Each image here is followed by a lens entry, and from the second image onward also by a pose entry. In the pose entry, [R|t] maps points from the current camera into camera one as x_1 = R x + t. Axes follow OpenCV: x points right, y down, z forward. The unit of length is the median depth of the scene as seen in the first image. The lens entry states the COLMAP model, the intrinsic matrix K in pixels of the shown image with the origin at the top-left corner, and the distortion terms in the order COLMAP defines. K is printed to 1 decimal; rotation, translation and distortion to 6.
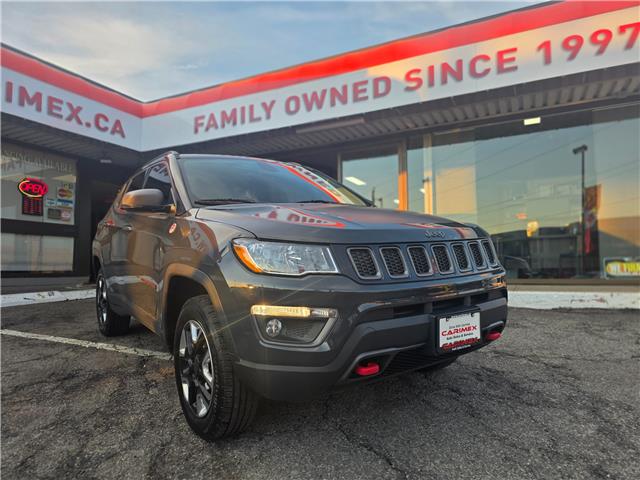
lens RADIAL K [[430.2, 0, 323.9], [0, 430.2, 239.0], [0, 0, 1]] dist [0.034900, -0.043375]
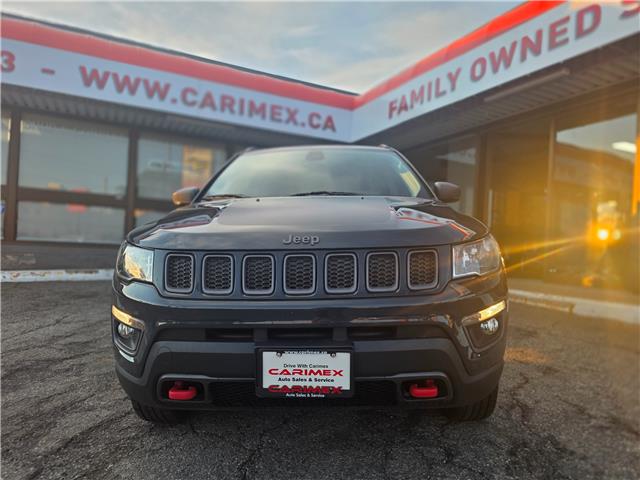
lens RADIAL K [[430.2, 0, 315.8], [0, 430.2, 239.3], [0, 0, 1]] dist [0.034900, -0.043375]
pose [[0.788026, 0.033307, -0.614740, 0.215270], [-0.006075, 0.998908, 0.046334, -0.013622], [0.615612, -0.032778, 0.787368, 0.122351]]
